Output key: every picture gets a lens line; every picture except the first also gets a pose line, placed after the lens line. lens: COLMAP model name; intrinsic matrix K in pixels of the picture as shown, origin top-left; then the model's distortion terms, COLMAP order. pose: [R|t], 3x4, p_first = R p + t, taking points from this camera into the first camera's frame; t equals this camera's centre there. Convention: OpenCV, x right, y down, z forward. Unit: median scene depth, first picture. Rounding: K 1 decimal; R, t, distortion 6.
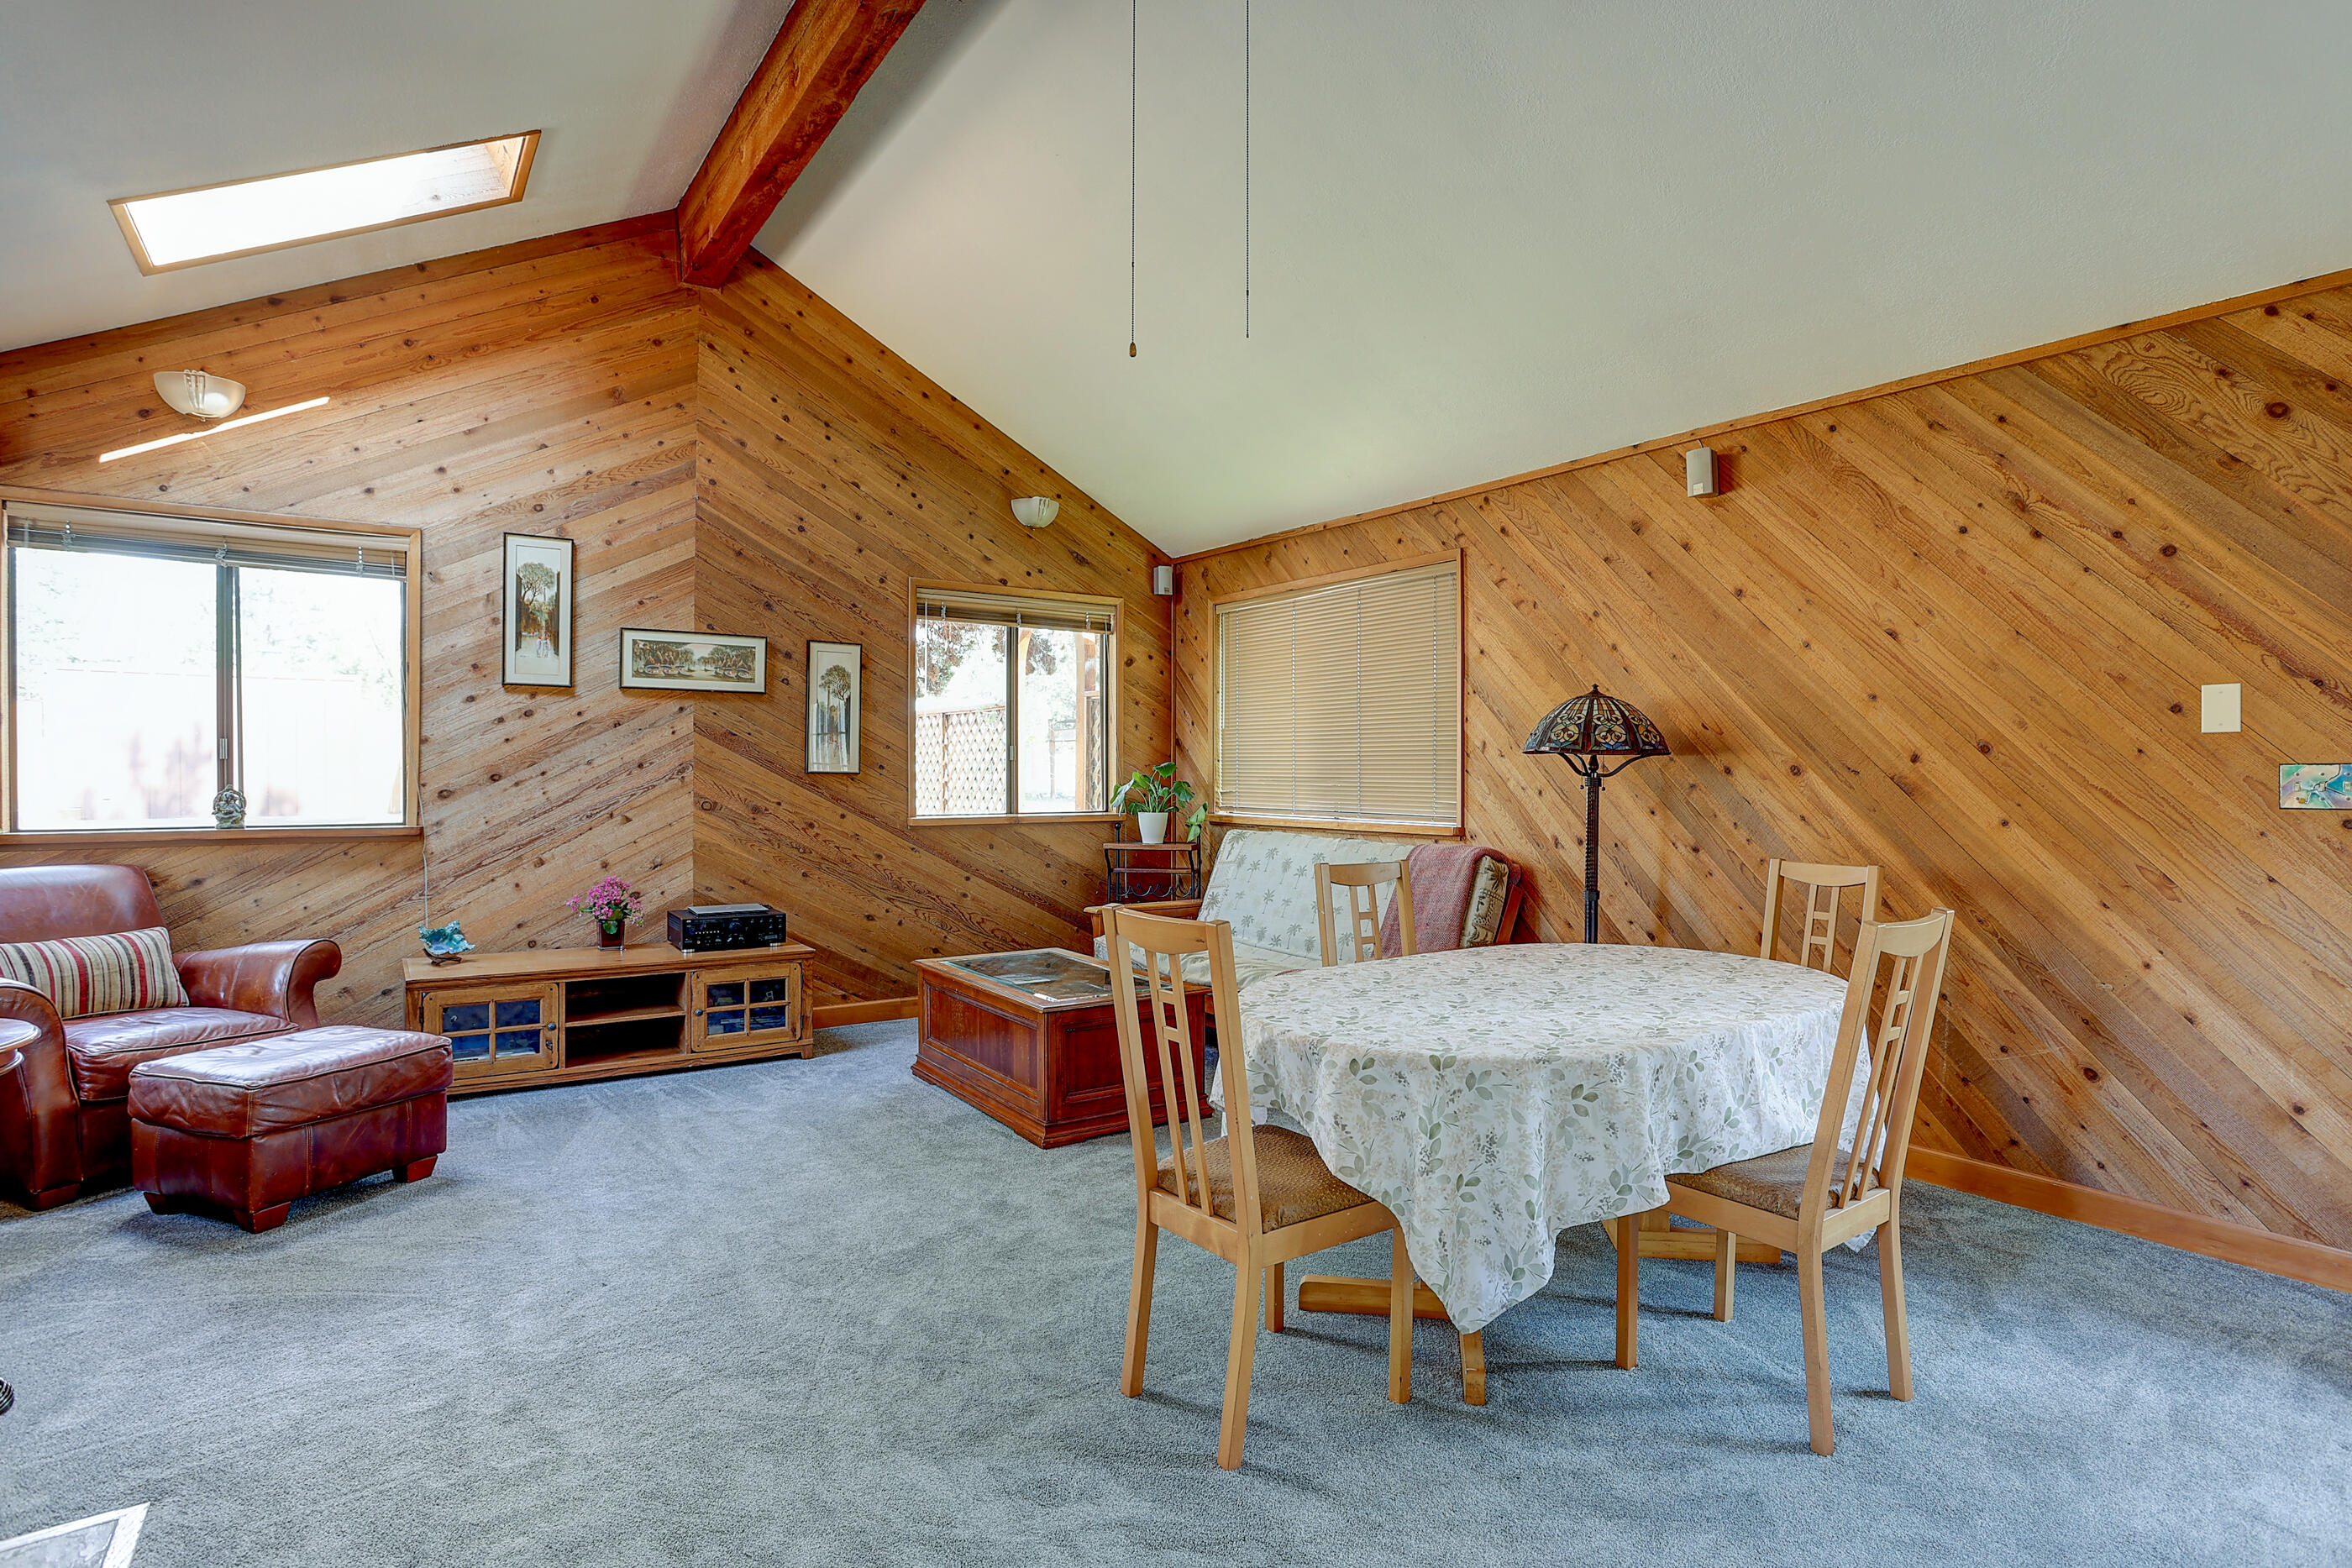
lens RADIAL K [[1191.1, 0, 1193.3], [0, 1191.1, 775.9], [0, 0, 1]] dist [-0.050640, 0.023457]
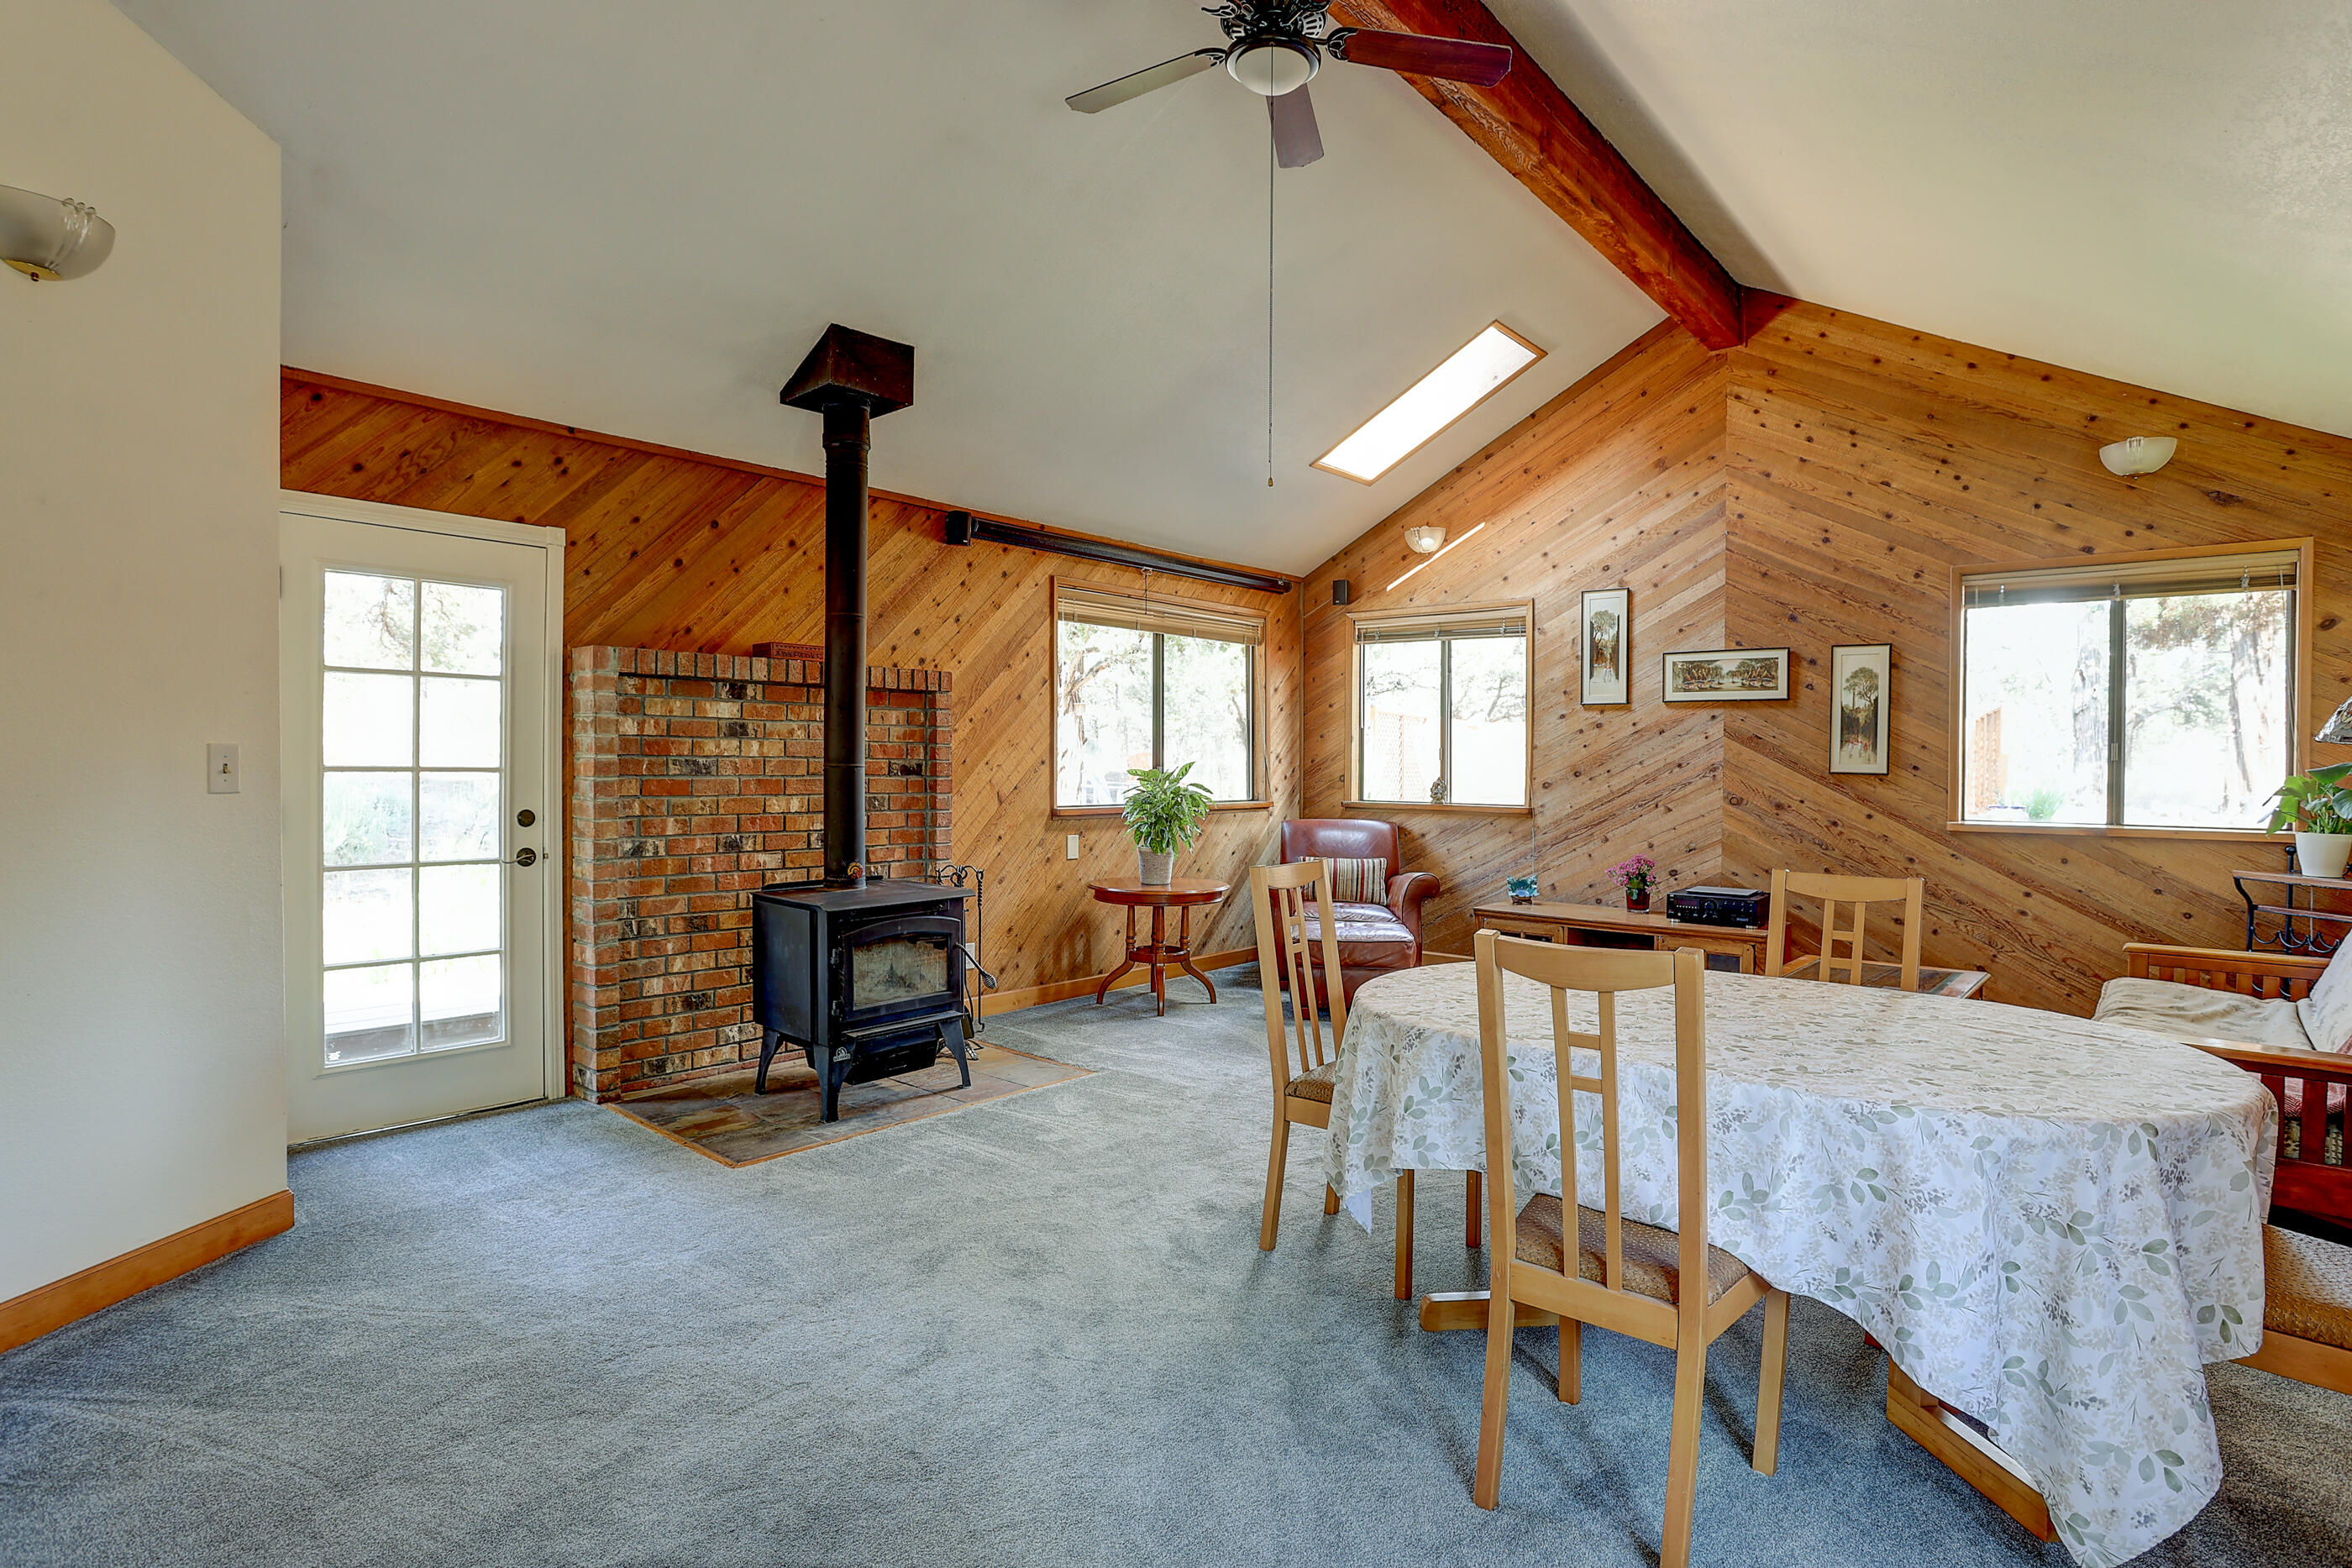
lens RADIAL K [[1171.3, 0, 1201.1], [0, 1171.3, 773.7], [0, 0, 1]] dist [-0.053576, 0.011113]
pose [[0.255927, 0.007830, -0.966665, 0.599336], [-0.013993, 0.999892, 0.004394, 0.001420], [0.966595, 0.012402, 0.256009, 0.241980]]
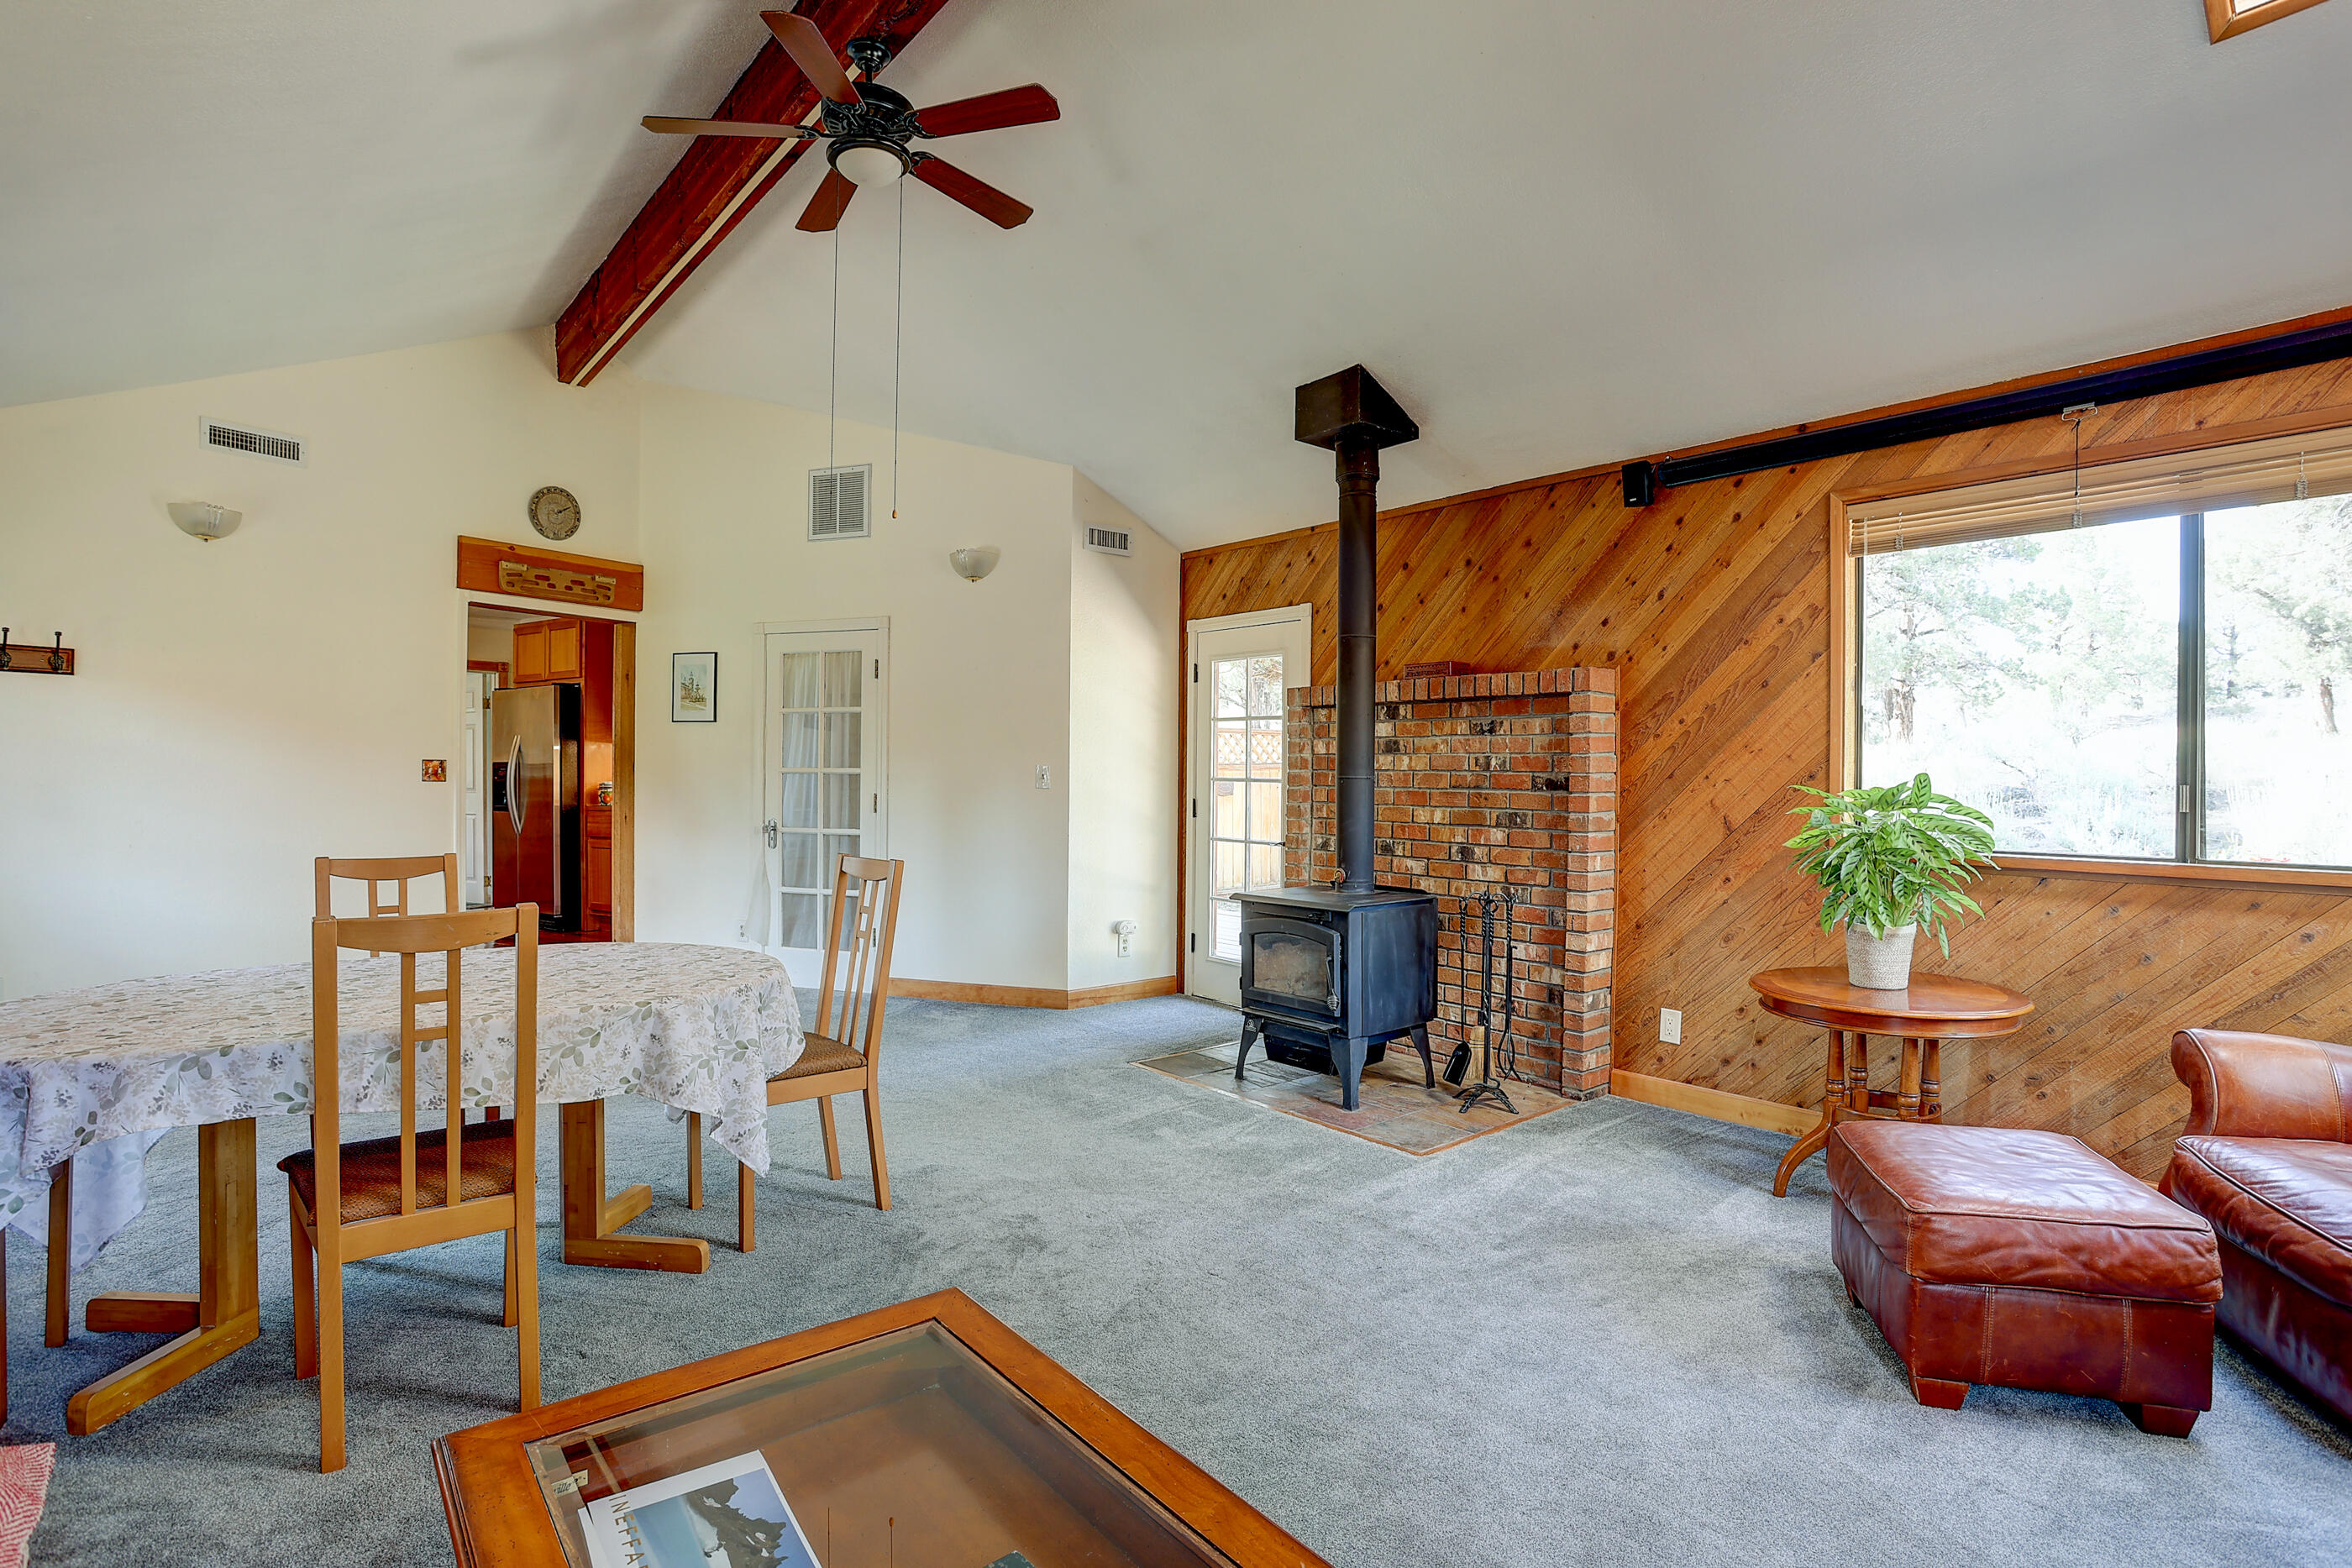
lens RADIAL K [[1139.1, 0, 1180.9], [0, 1139.1, 781.6], [0, 0, 1]] dist [-0.056593, 0.027745]
pose [[-0.995204, -0.011889, -0.097094, -0.126659], [-0.013118, 0.999842, 0.012026, -0.002824], [0.096936, 0.013242, -0.995203, 1.146856]]
